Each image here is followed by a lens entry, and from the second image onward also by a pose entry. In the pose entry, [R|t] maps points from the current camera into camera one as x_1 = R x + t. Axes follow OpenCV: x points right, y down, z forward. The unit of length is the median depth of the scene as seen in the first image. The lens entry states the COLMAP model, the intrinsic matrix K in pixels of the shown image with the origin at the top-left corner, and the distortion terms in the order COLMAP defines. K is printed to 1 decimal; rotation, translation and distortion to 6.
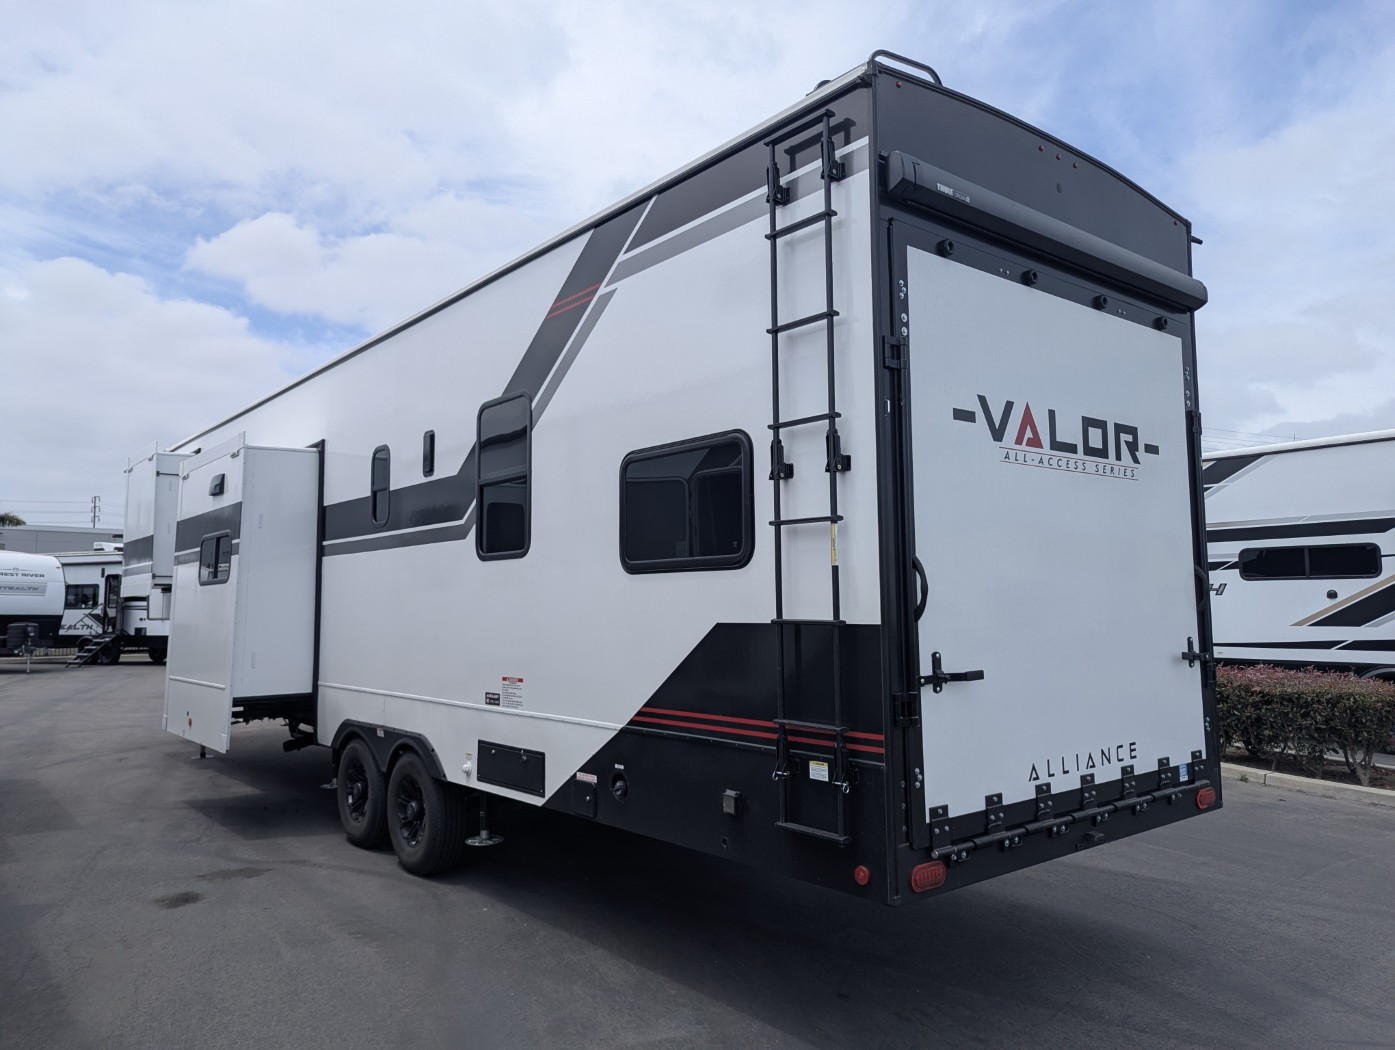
lens RADIAL K [[994.2, 0, 690.9], [0, 994.2, 527.9], [0, 0, 1]] dist [0.036966, -0.041690]
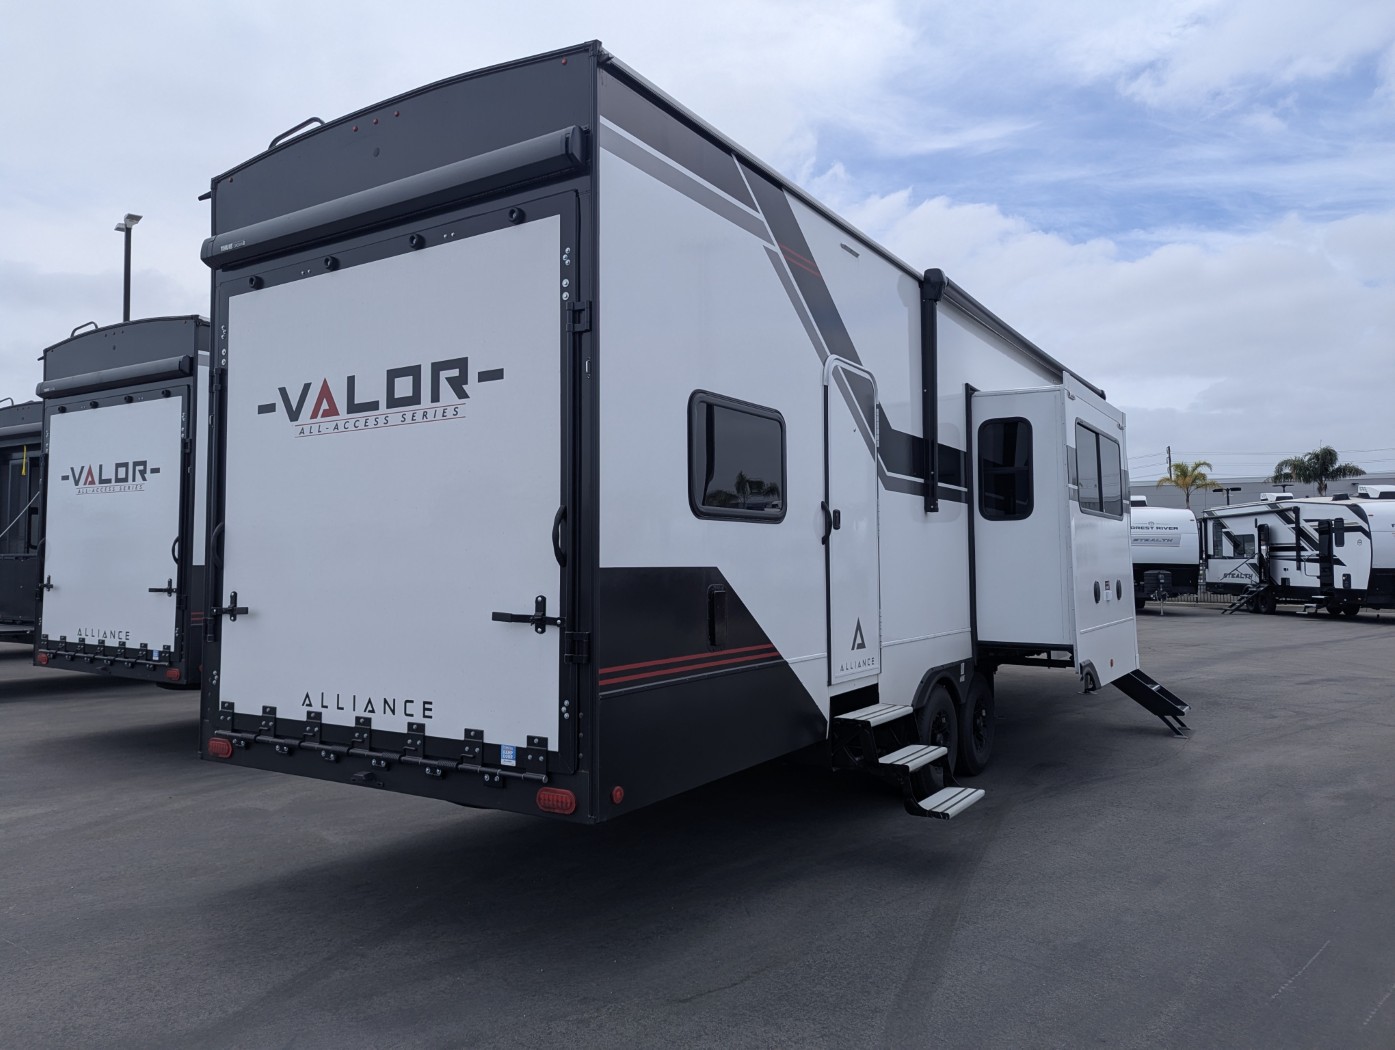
lens RADIAL K [[994.2, 0, 689.9], [0, 994.2, 520.5], [0, 0, 1]] dist [0.036966, -0.041690]
pose [[0.306832, -0.034357, -0.951143, 1.475834], [0.075207, 0.997099, -0.011756, 0.076442], [0.948788, -0.067926, 0.308526, 0.992894]]
